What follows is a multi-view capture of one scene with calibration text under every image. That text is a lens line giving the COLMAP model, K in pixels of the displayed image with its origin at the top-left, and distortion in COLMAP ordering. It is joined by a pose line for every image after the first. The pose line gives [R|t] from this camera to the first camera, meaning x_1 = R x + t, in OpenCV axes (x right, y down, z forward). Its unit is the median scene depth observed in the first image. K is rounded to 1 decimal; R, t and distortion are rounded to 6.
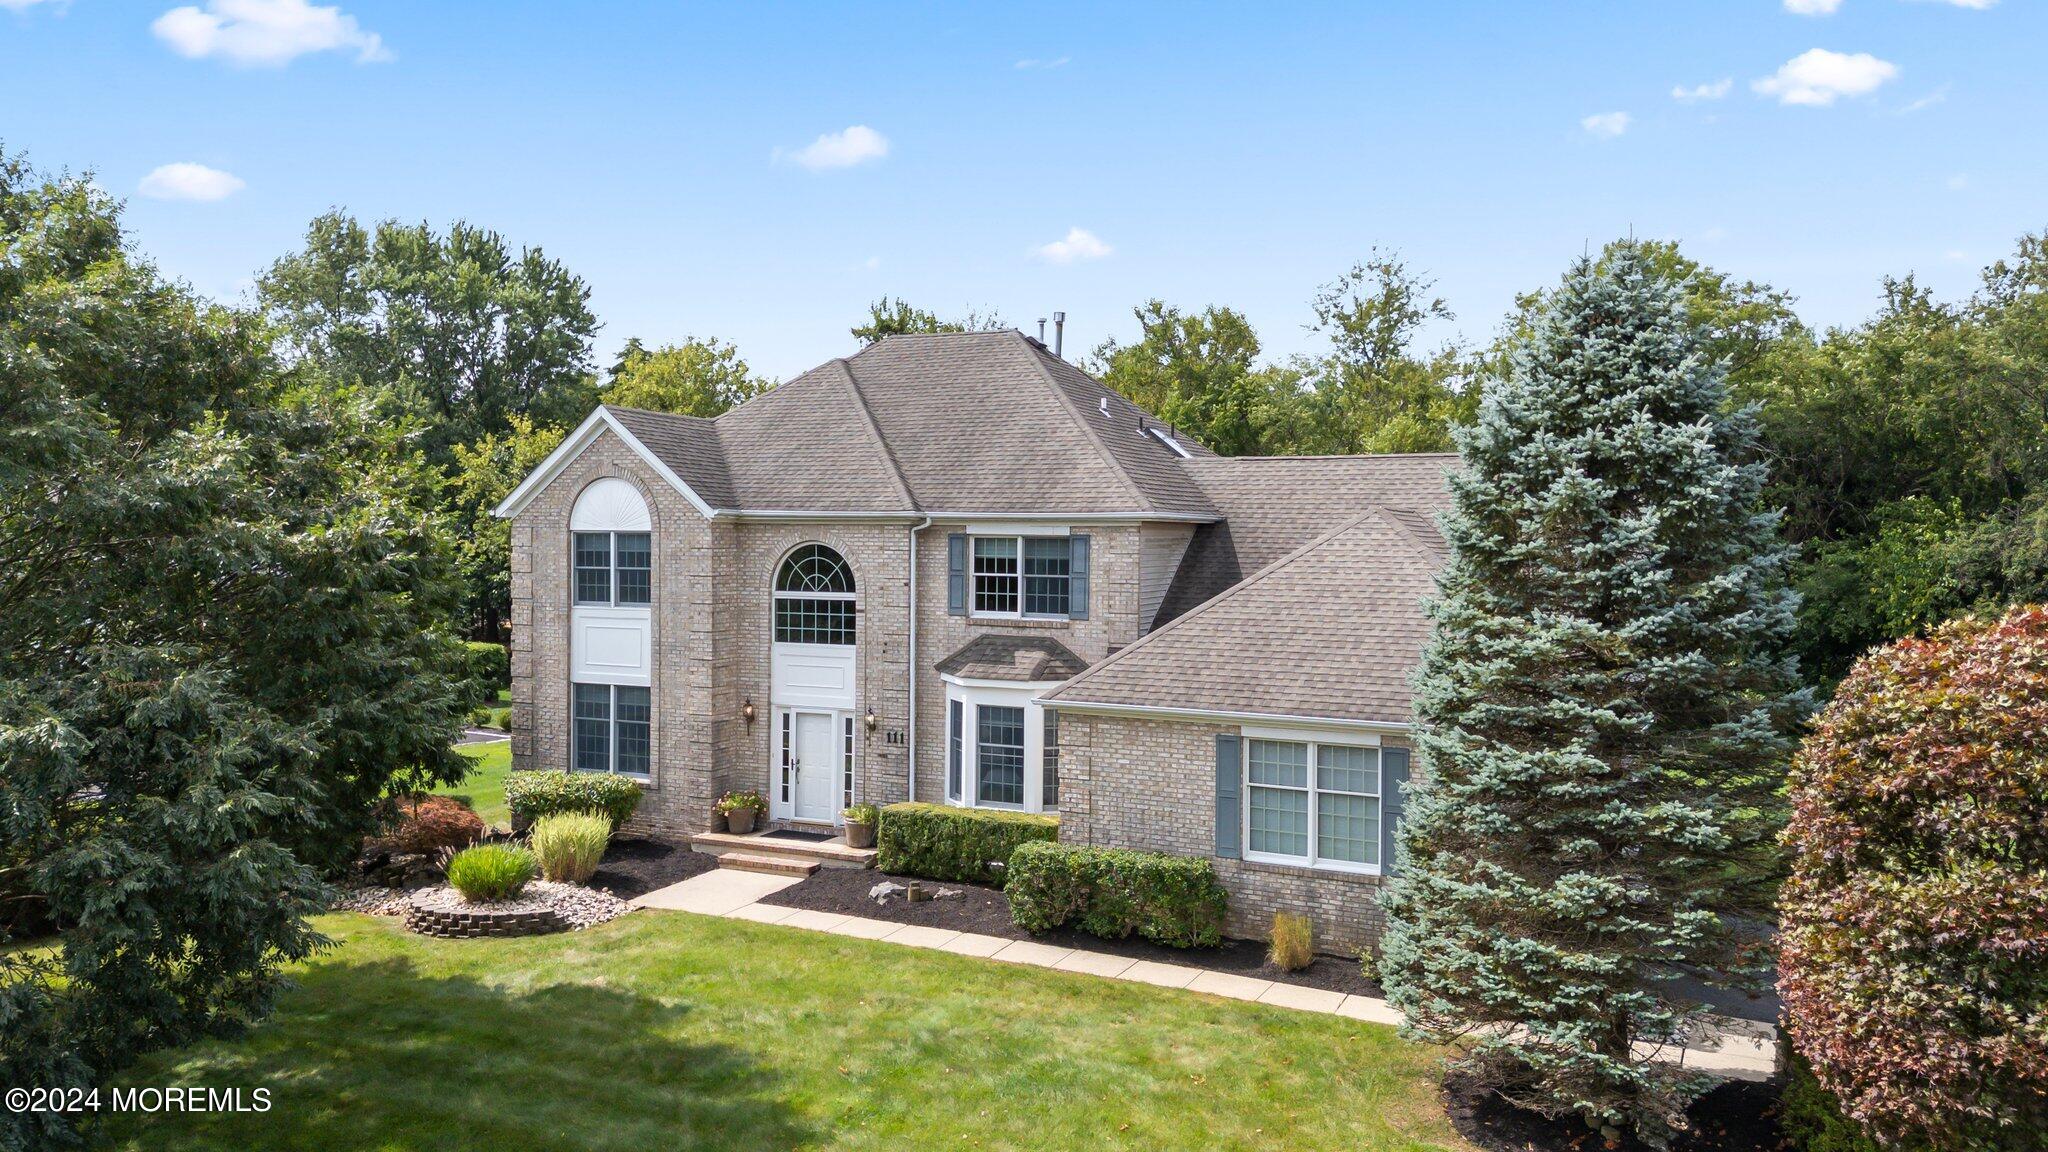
lens RADIAL K [[1504.9, 0, 1021.2], [0, 1504.9, 567.9], [0, 0, 1]] dist [0.098567, -0.094437]
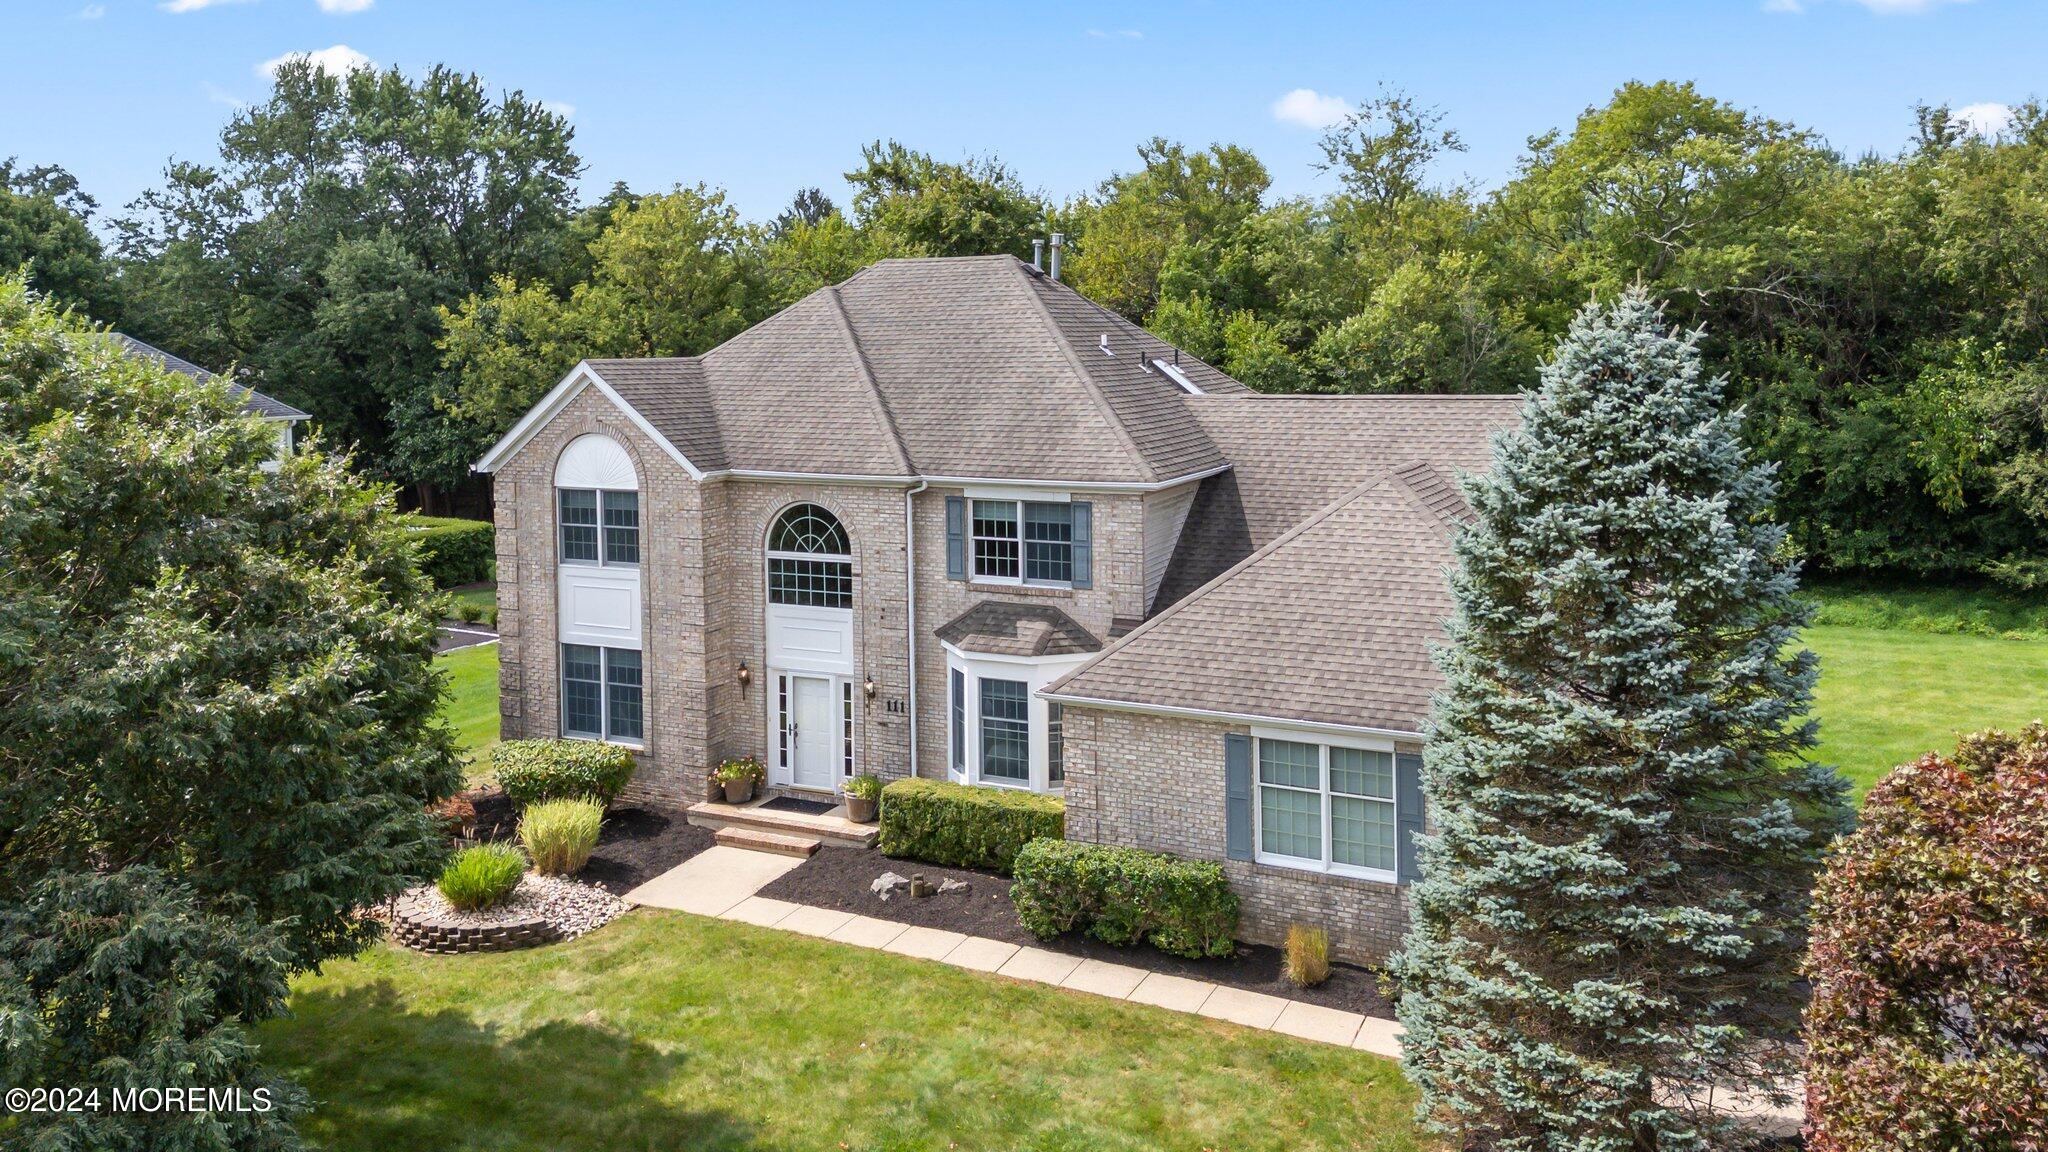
lens RADIAL K [[1554.5, 0, 1035.5], [0, 1554.5, 398.3], [0, 0, 1]] dist [0.075309, -0.007101]
pose [[0.999761, -0.021556, 0.003709, 0.007464], [0.021460, 0.999473, 0.024339, -0.114771], [-0.004231, -0.024253, 0.999697, 0.003686]]
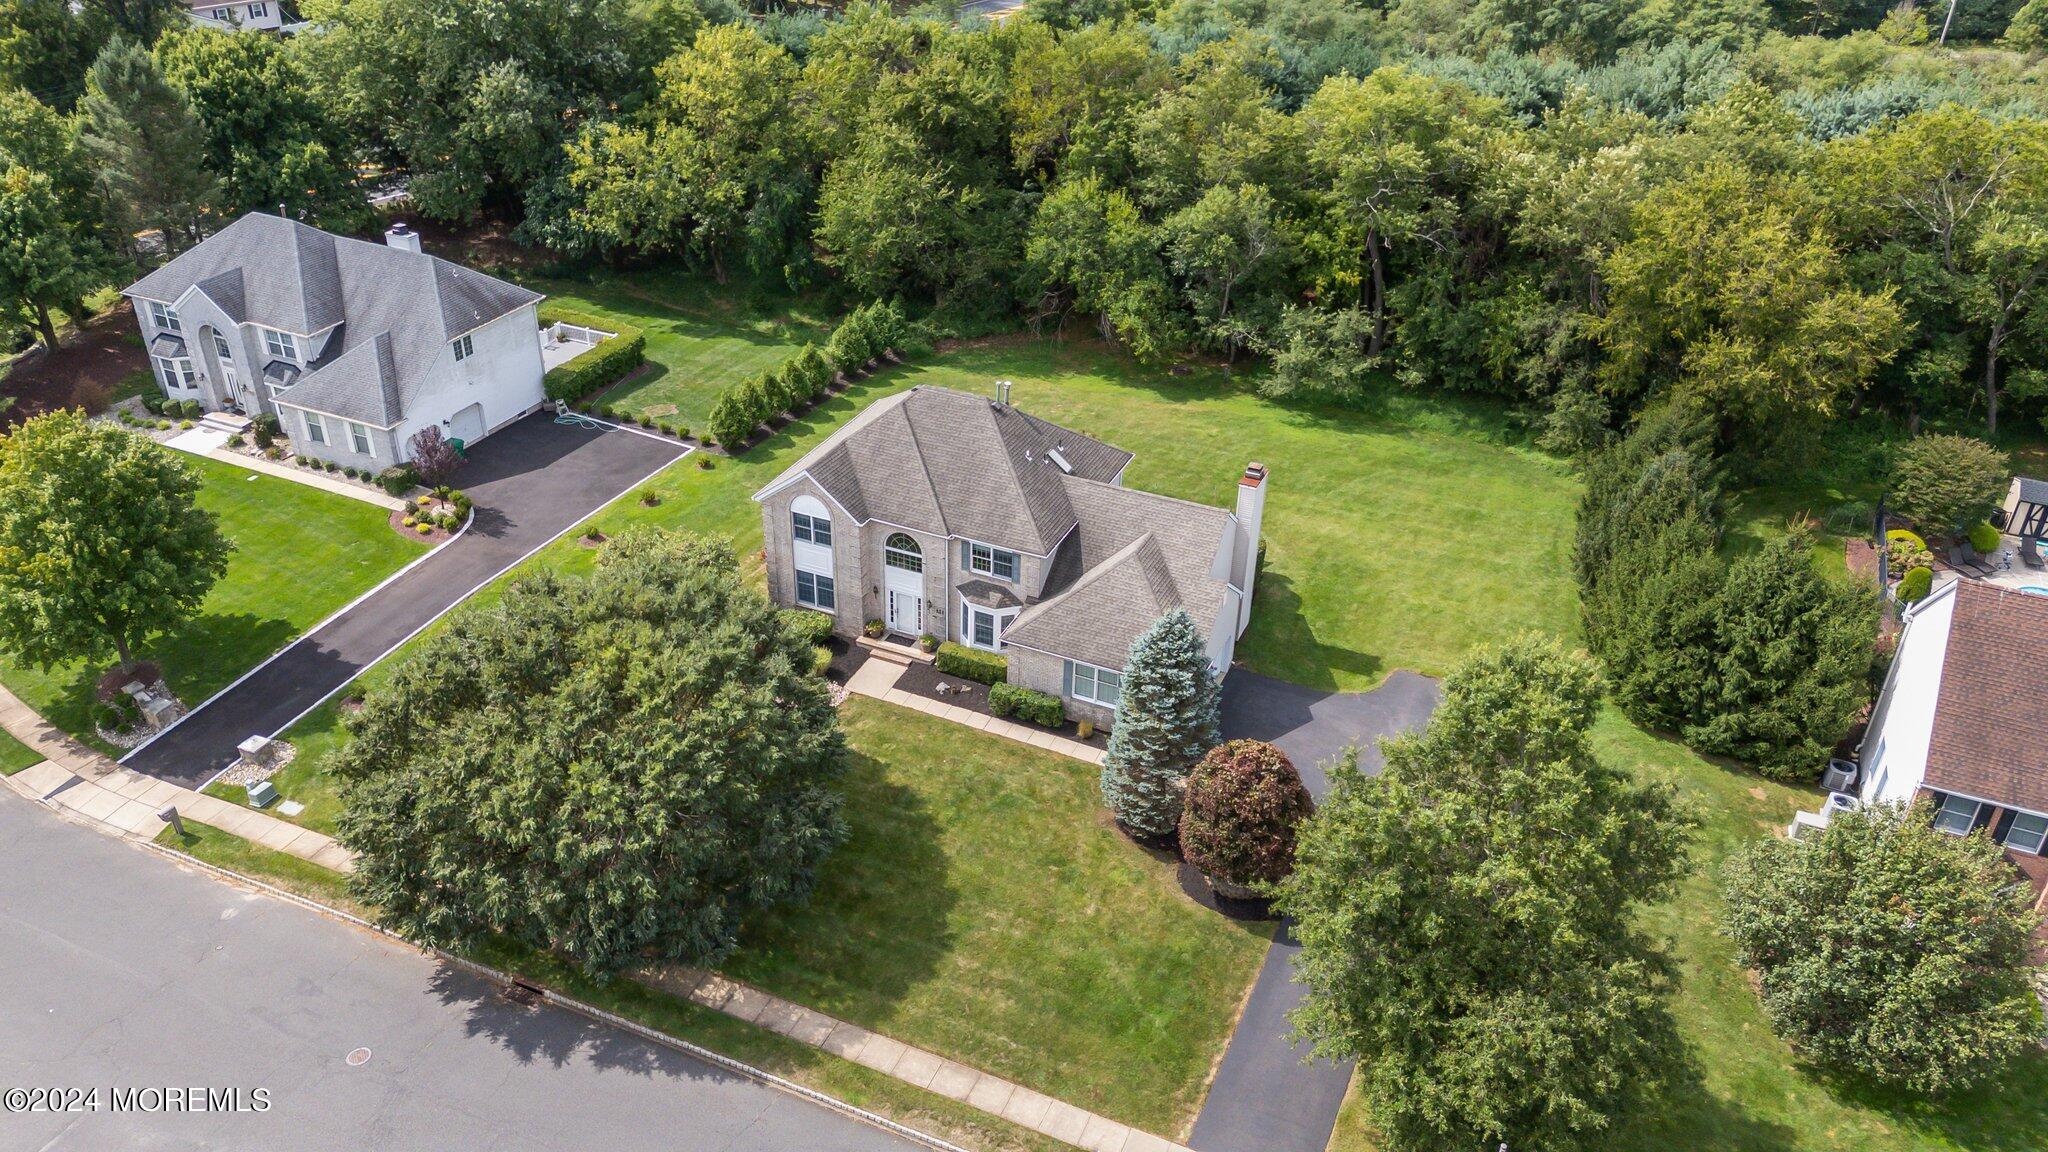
lens RADIAL K [[1504.9, 0, 1021.2], [0, 1504.9, 567.9], [0, 0, 1]] dist [0.098567, -0.094437]
pose [[0.999092, -0.009395, 0.041562, -0.056413], [-0.012542, 0.867342, 0.497554, -1.245024], [-0.040723, -0.497624, 0.866437, -1.161415]]
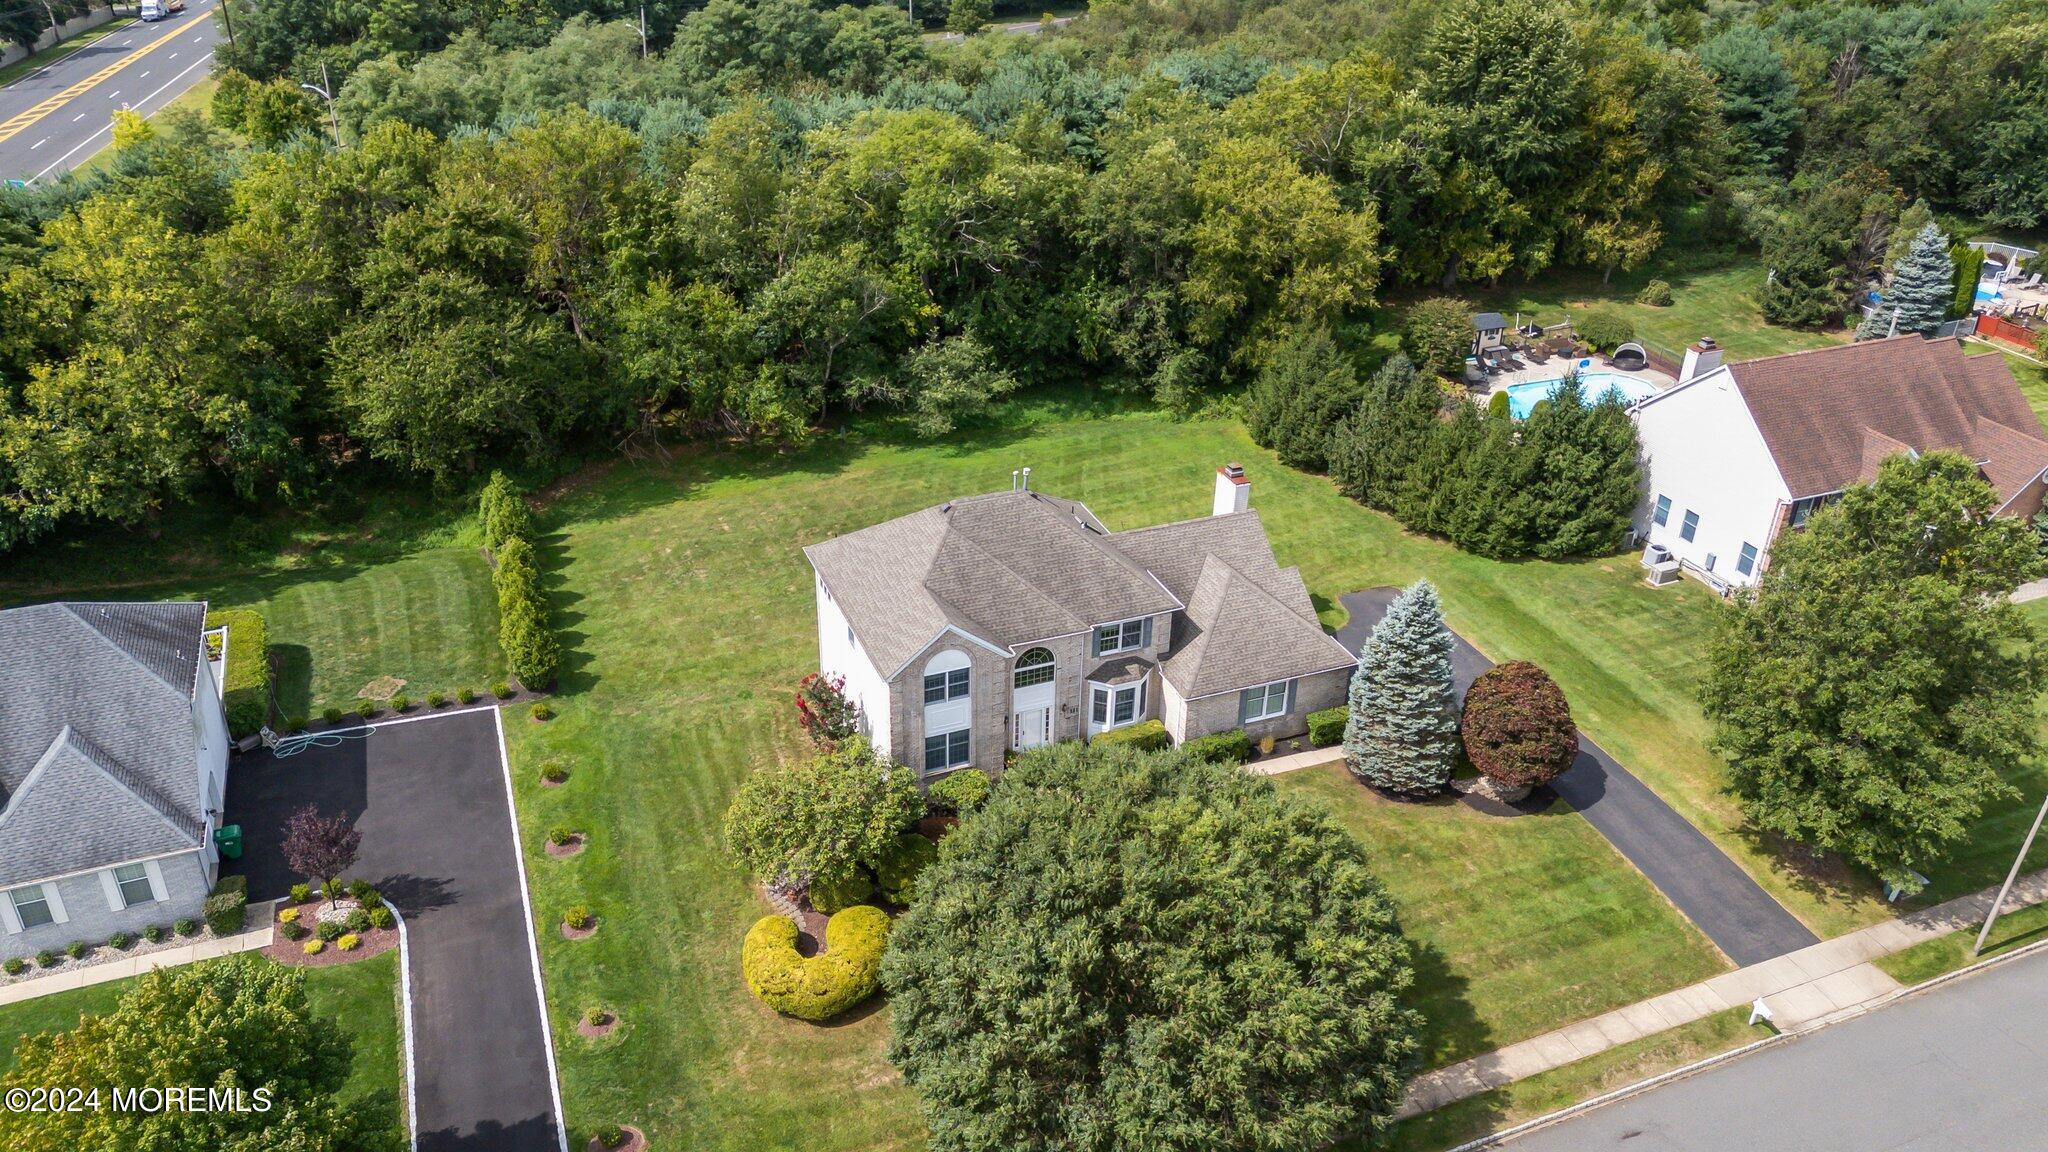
lens RADIAL K [[1504.9, 0, 1021.2], [0, 1504.9, 567.9], [0, 0, 1]] dist [0.098567, -0.094437]
pose [[0.663356, -0.356780, 0.657774, -1.716655], [0.000240, 0.879121, 0.476598, -1.286970], [-0.748304, -0.315996, 0.583256, -0.257856]]
